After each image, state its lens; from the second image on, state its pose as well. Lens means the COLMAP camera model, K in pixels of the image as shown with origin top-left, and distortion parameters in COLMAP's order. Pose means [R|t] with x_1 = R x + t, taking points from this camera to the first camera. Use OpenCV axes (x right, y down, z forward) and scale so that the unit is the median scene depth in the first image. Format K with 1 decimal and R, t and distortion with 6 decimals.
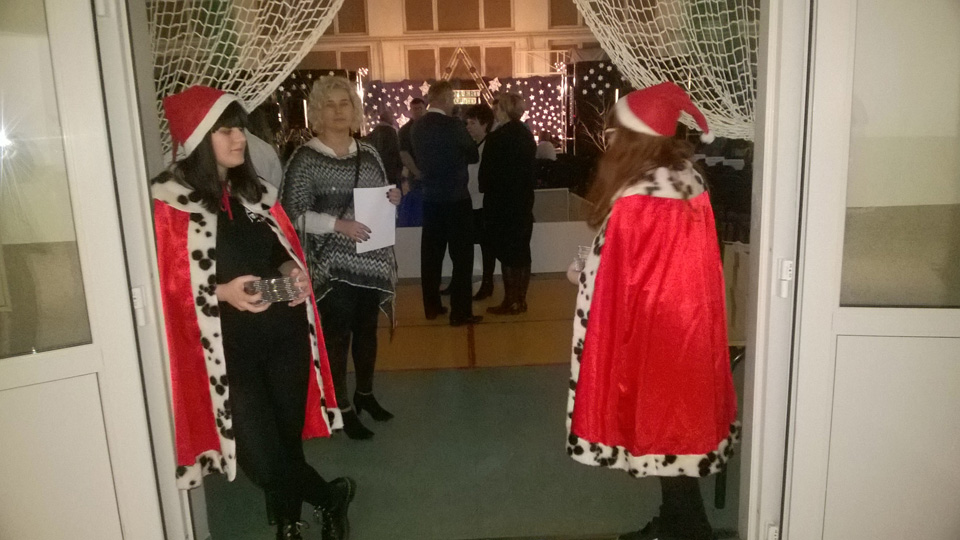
lens RADIAL K [[733.8, 0, 484.8], [0, 733.8, 272.4], [0, 0, 1]] dist [-0.010892, -0.001445]
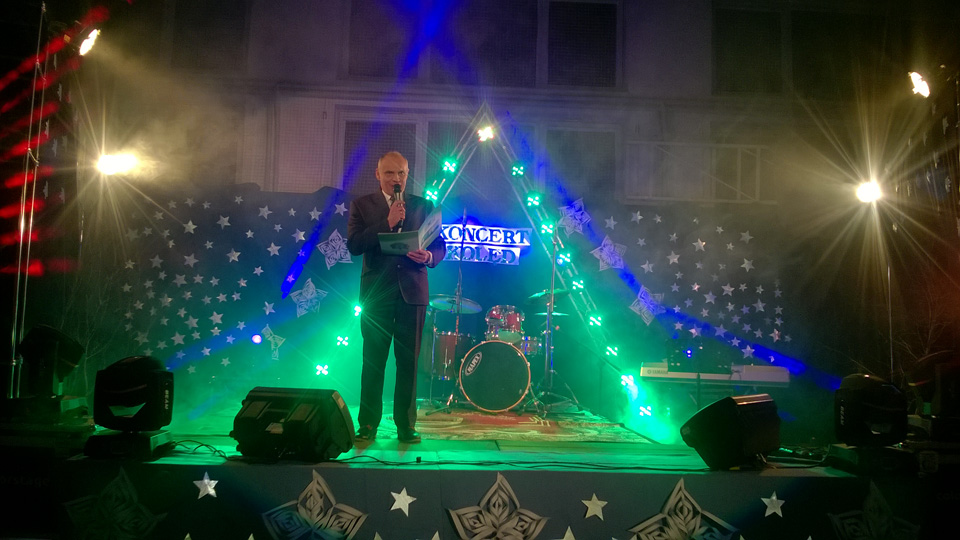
lens RADIAL K [[733.8, 0, 479.6], [0, 733.8, 271.0], [0, 0, 1]] dist [-0.010892, -0.001445]
pose [[0.996908, 0.064836, 0.044397, -0.047334], [-0.050077, 0.959593, -0.276900, -0.126537], [-0.060556, 0.273821, 0.959873, 0.656386]]
